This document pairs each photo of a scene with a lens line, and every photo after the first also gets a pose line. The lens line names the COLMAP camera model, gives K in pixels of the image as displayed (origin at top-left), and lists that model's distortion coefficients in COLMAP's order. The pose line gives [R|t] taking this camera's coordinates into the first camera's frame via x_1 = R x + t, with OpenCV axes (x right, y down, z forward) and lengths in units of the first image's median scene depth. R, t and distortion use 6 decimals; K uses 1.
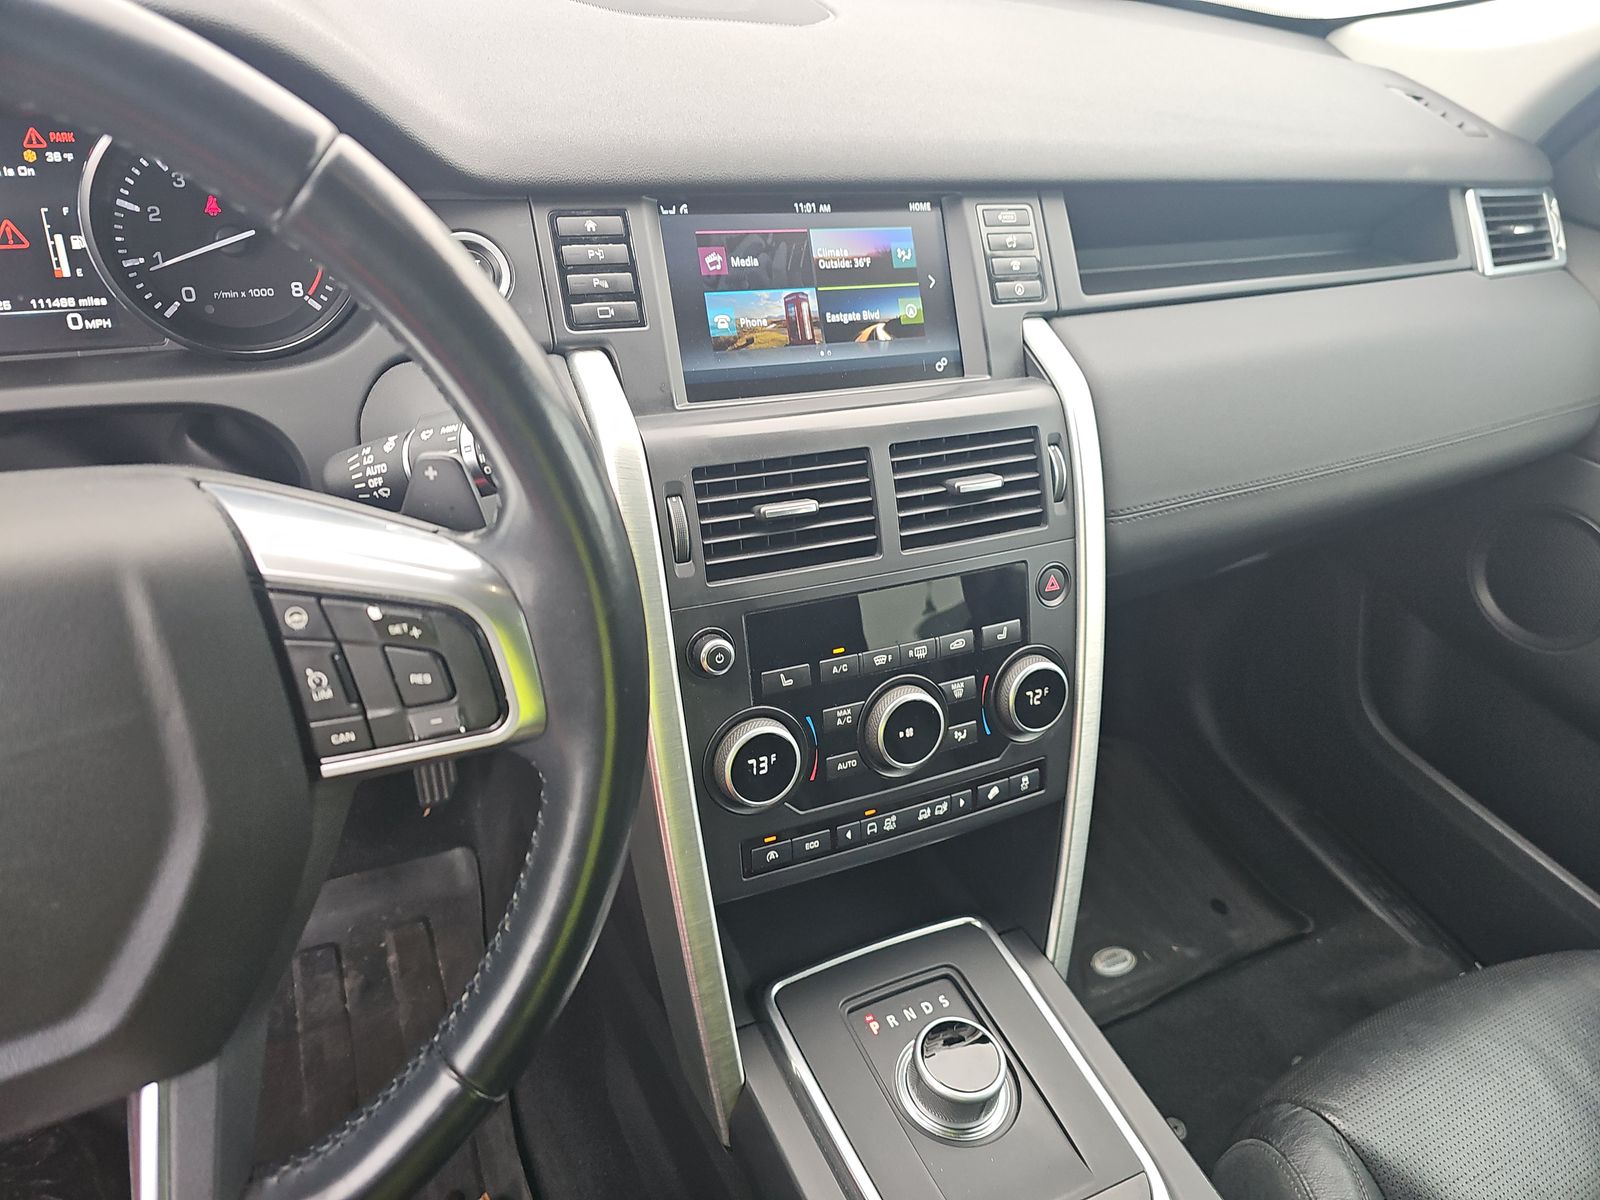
lens RADIAL K [[1077.8, 0, 793.6], [0, 1077.8, 584.9], [0, 0, 1]] dist [0.023988, -0.034780]
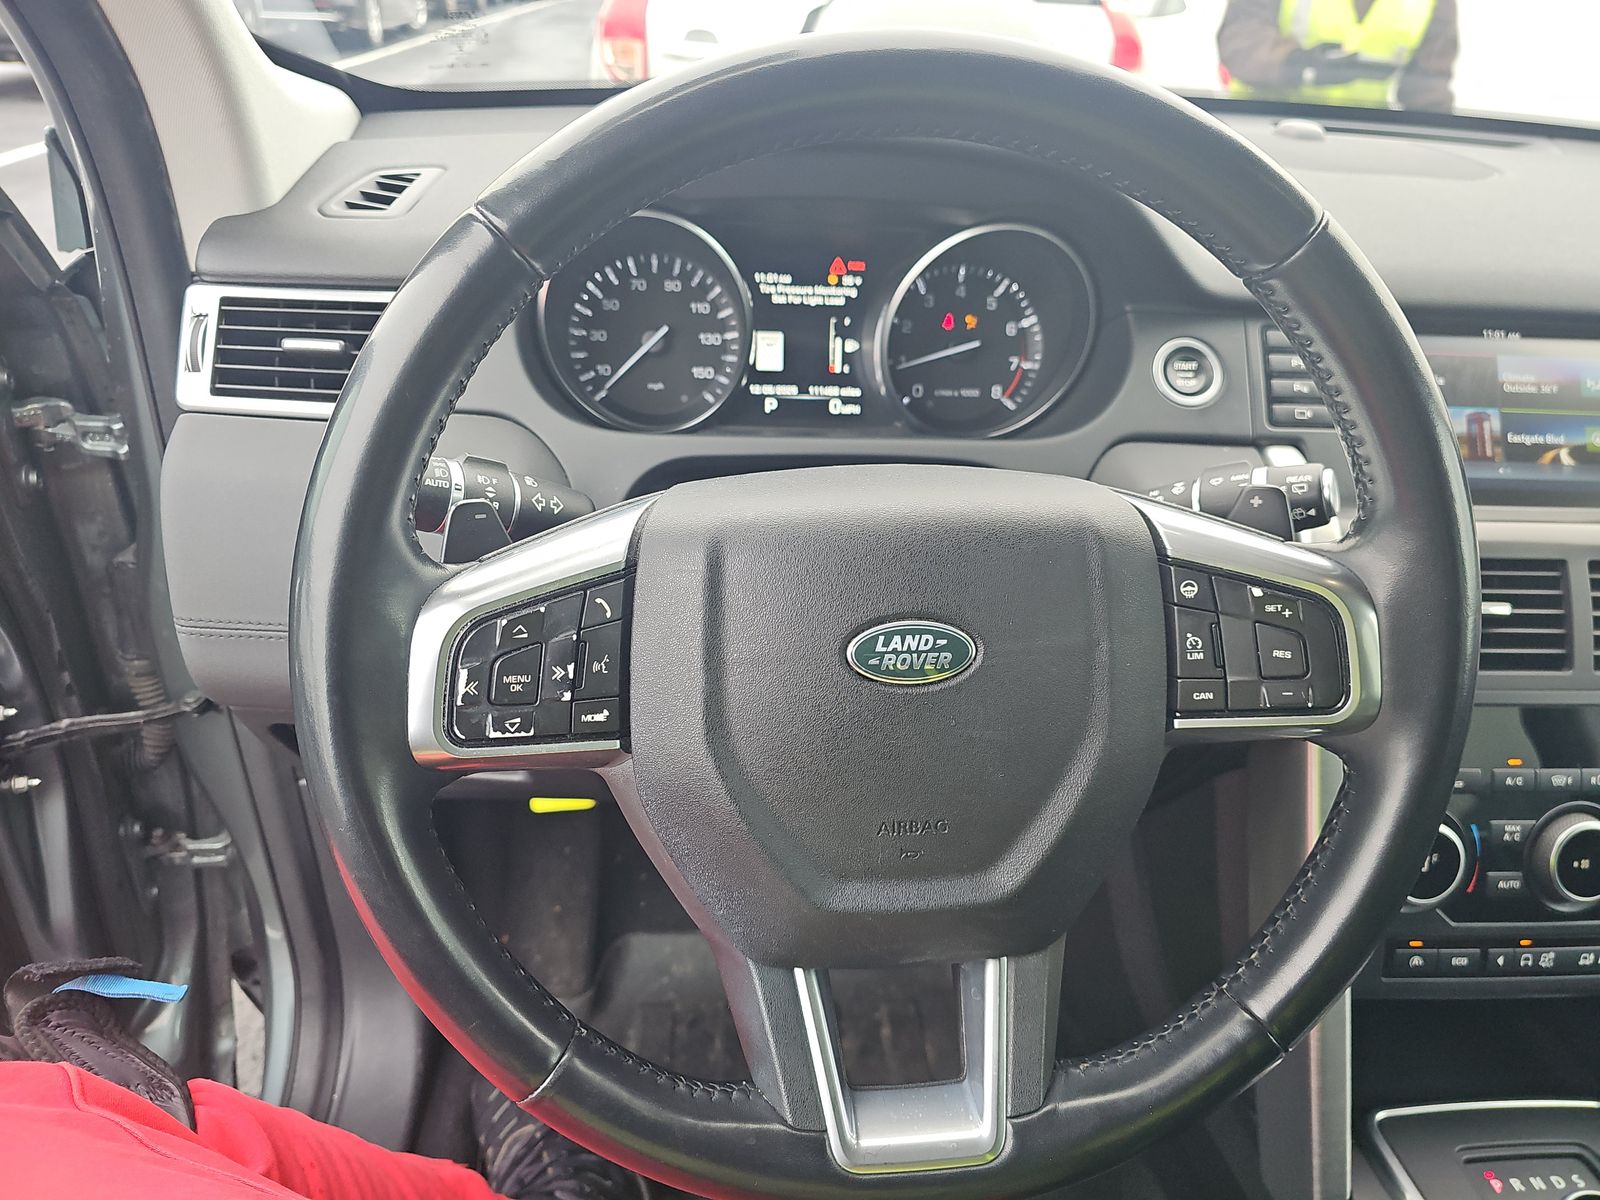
lens RADIAL K [[1077.8, 0, 793.6], [0, 1077.8, 607.3], [0, 0, 1]] dist [0.023988, -0.034780]
pose [[0.927058, 0.106056, -0.359605, -0.224181], [-0.155638, 0.981470, -0.111775, 0.134037], [0.341087, 0.159590, 0.926386, -0.148566]]
